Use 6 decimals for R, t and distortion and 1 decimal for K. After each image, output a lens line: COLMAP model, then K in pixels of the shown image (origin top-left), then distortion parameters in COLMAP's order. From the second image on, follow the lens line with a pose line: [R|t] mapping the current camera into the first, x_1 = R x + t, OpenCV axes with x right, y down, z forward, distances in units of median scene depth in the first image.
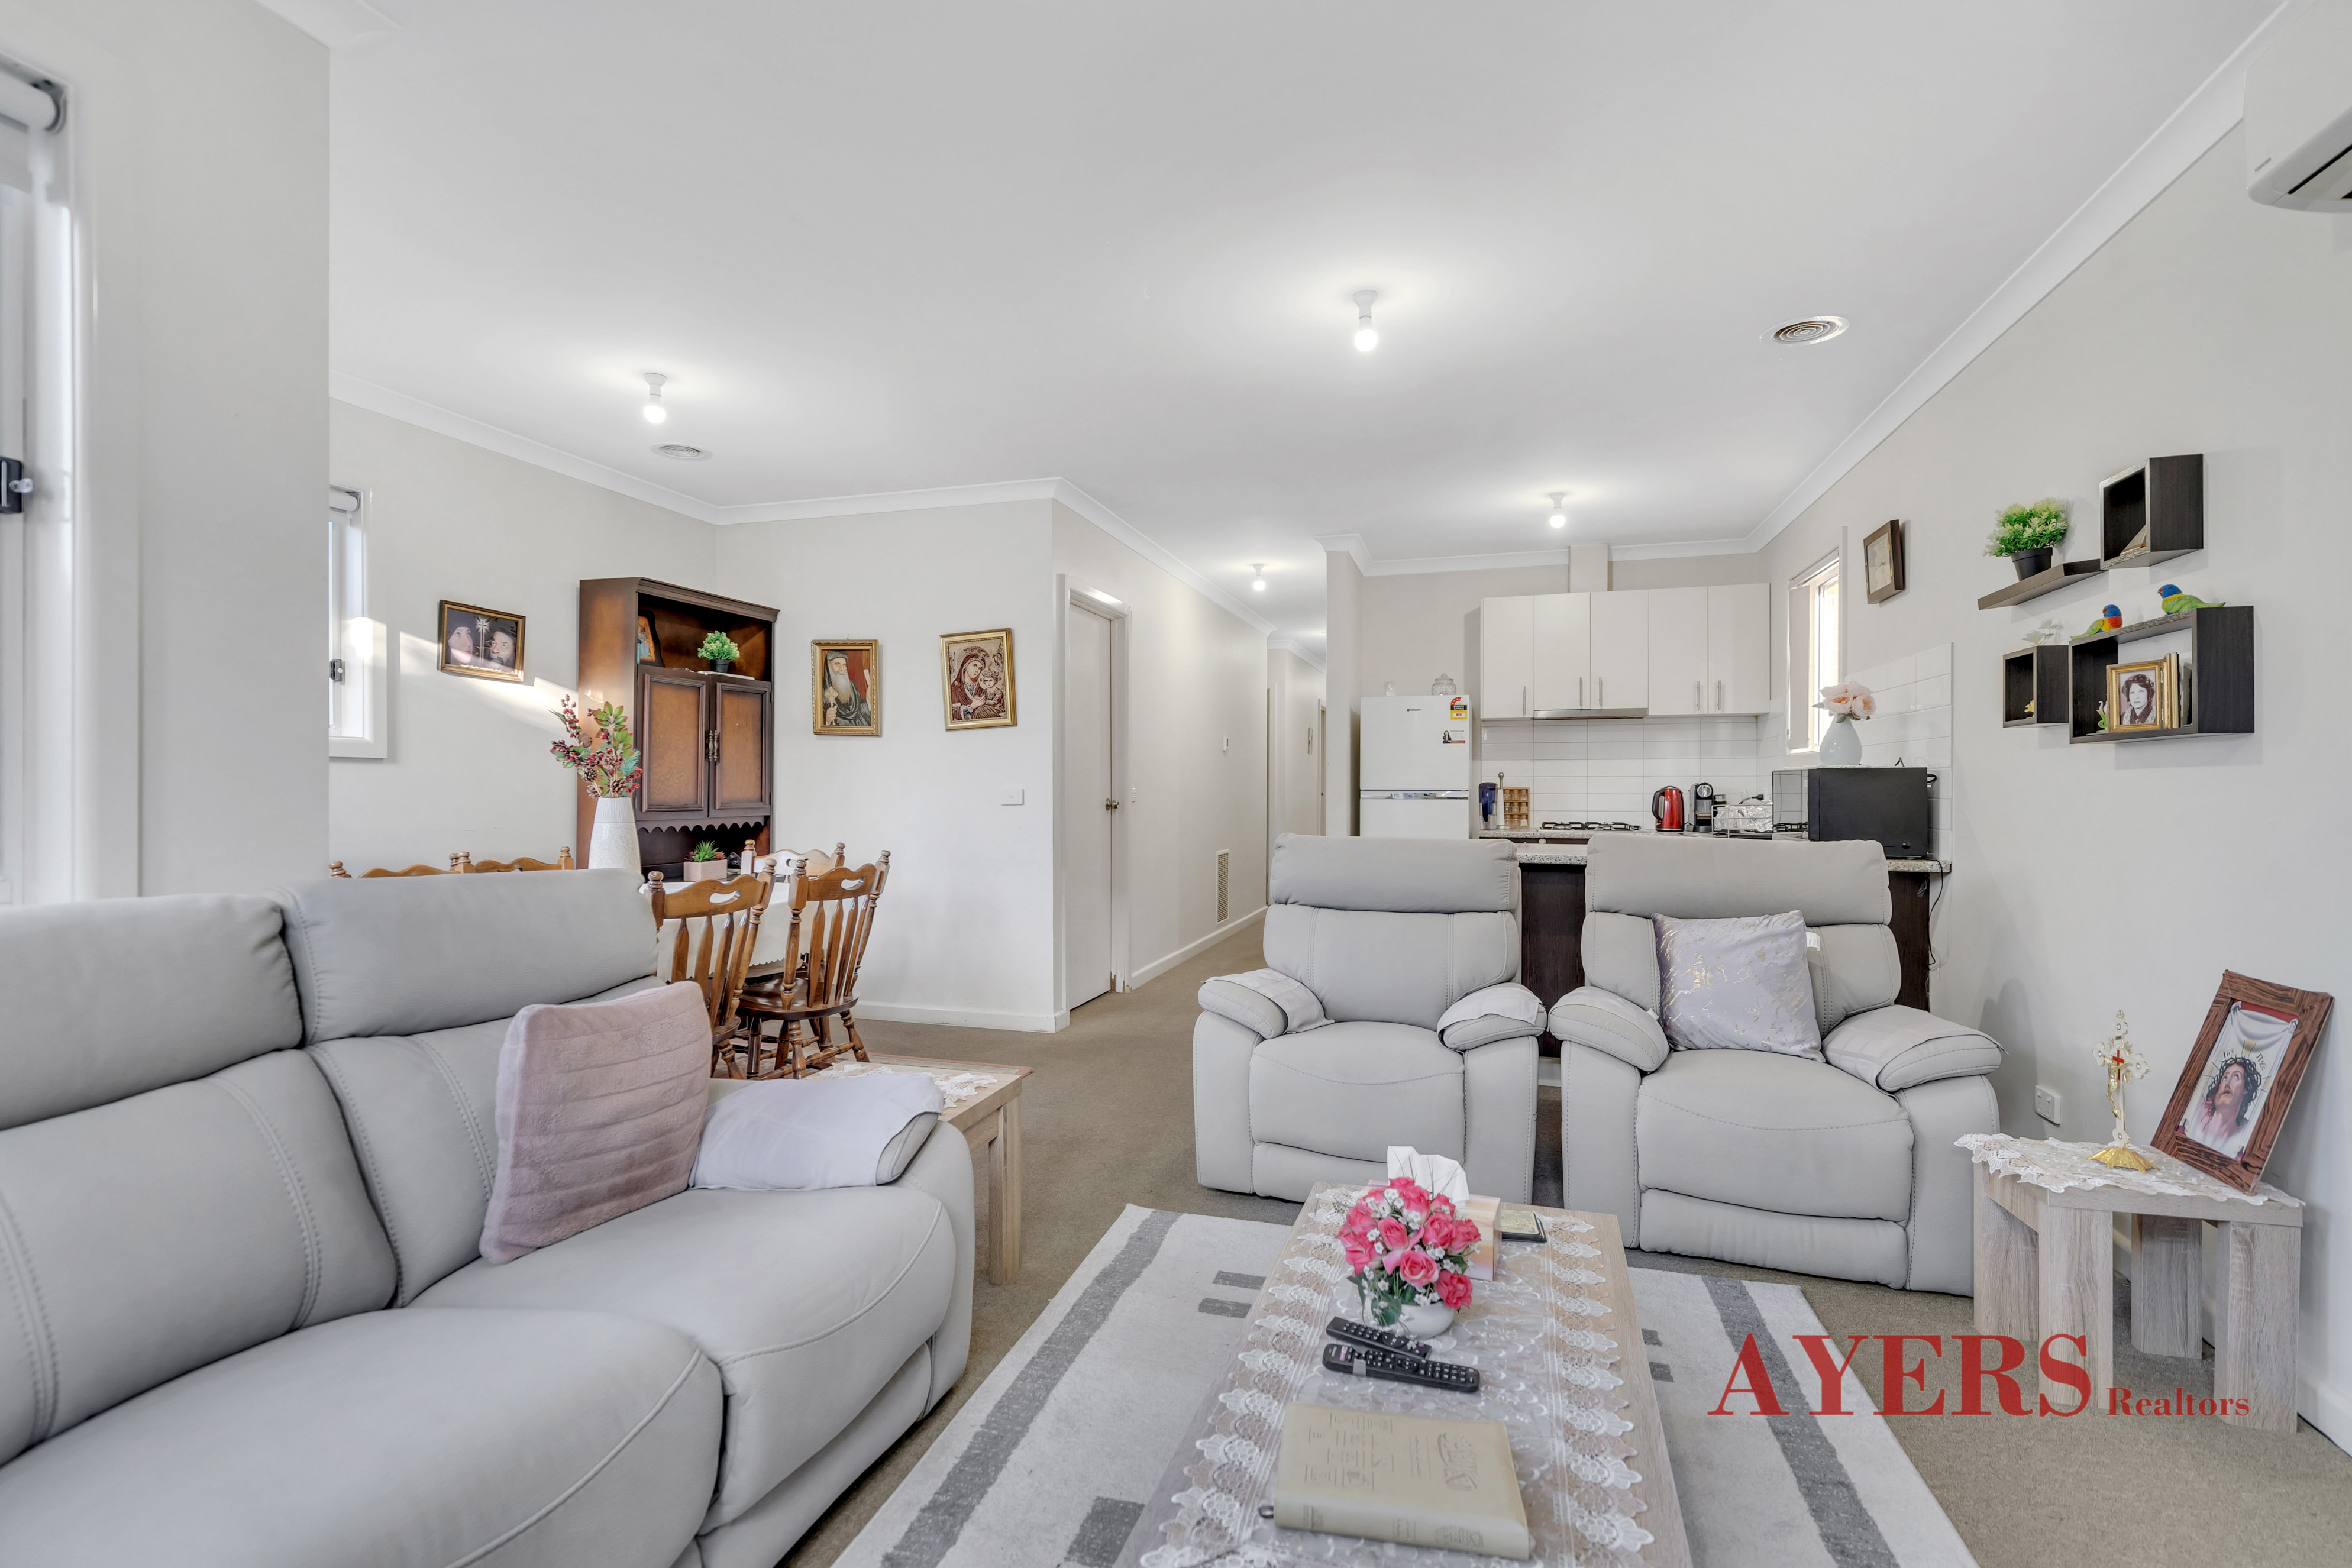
lens RADIAL K [[1068.3, 0, 1176.0], [0, 1068.3, 784.0], [0, 0, 1]] dist [0.000558, 0.000012]
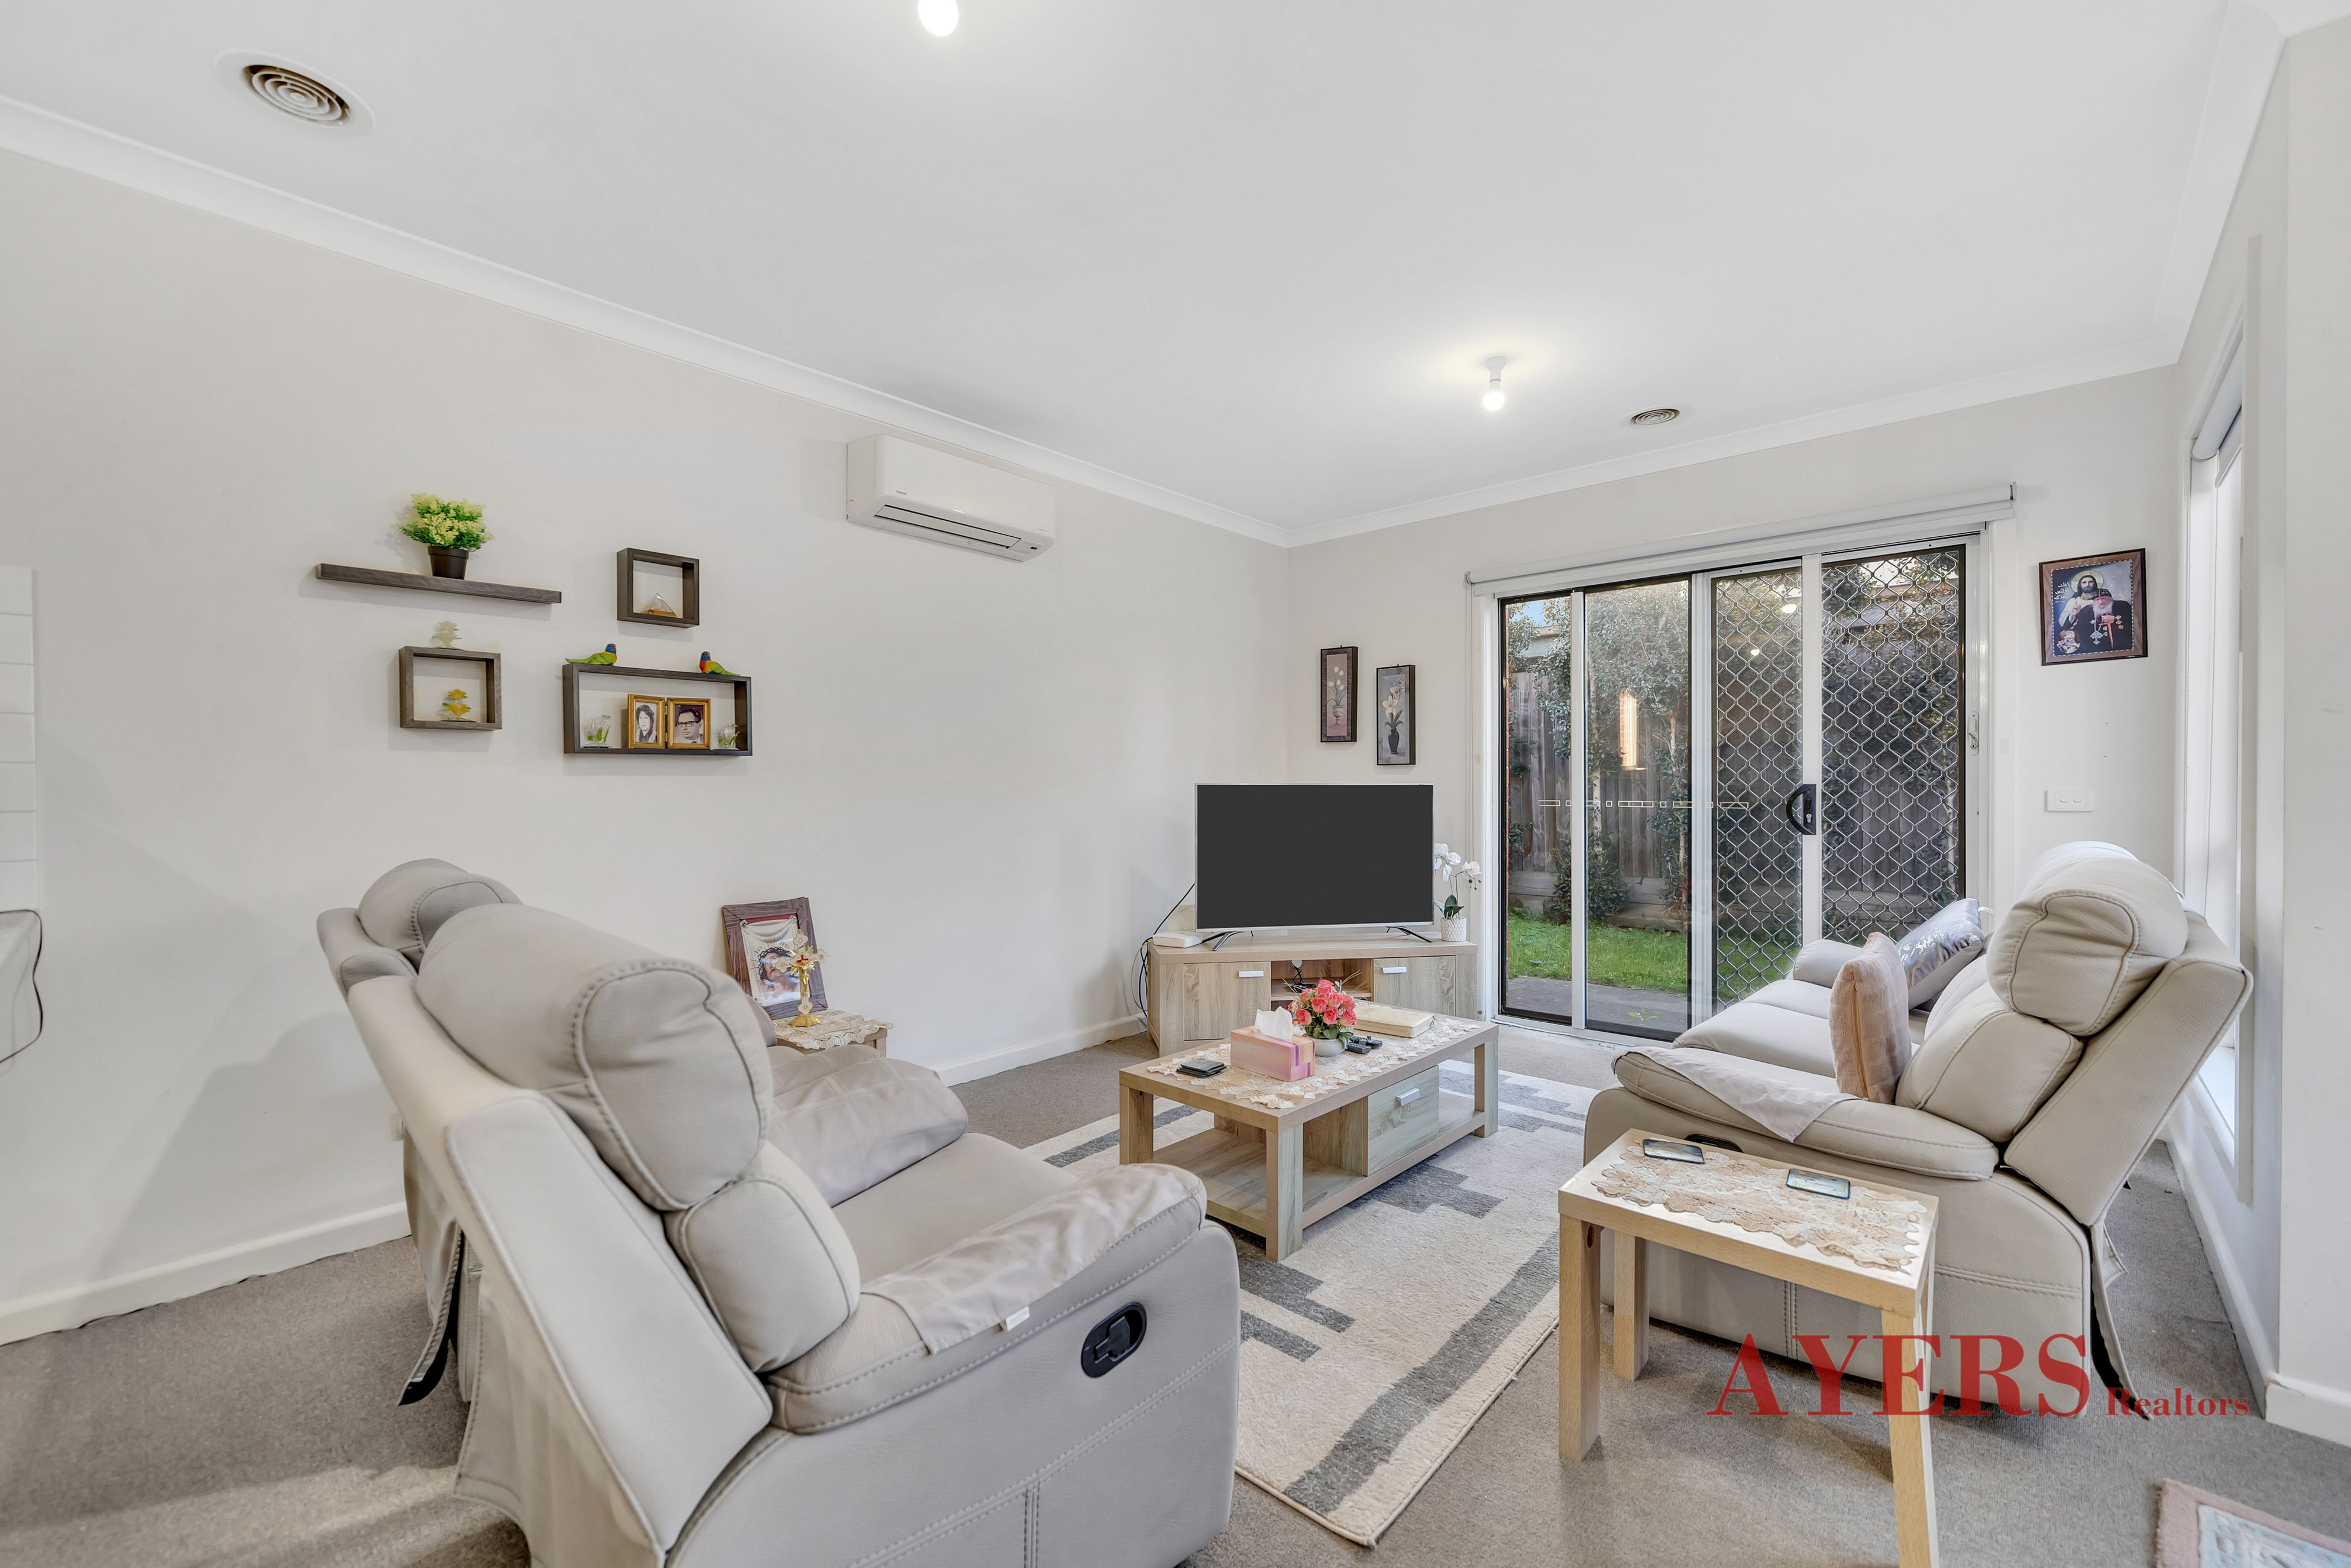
lens RADIAL K [[946.1, 0, 1175.5], [0, 946.1, 784.0], [0, 0, 1]] dist [-0.000129, -0.000009]
pose [[-0.895070, 0.006572, 0.445878, -0.175312], [0.008690, 0.999959, 0.002705, -0.001656], [-0.445842, 0.006296, -0.895090, 1.463315]]
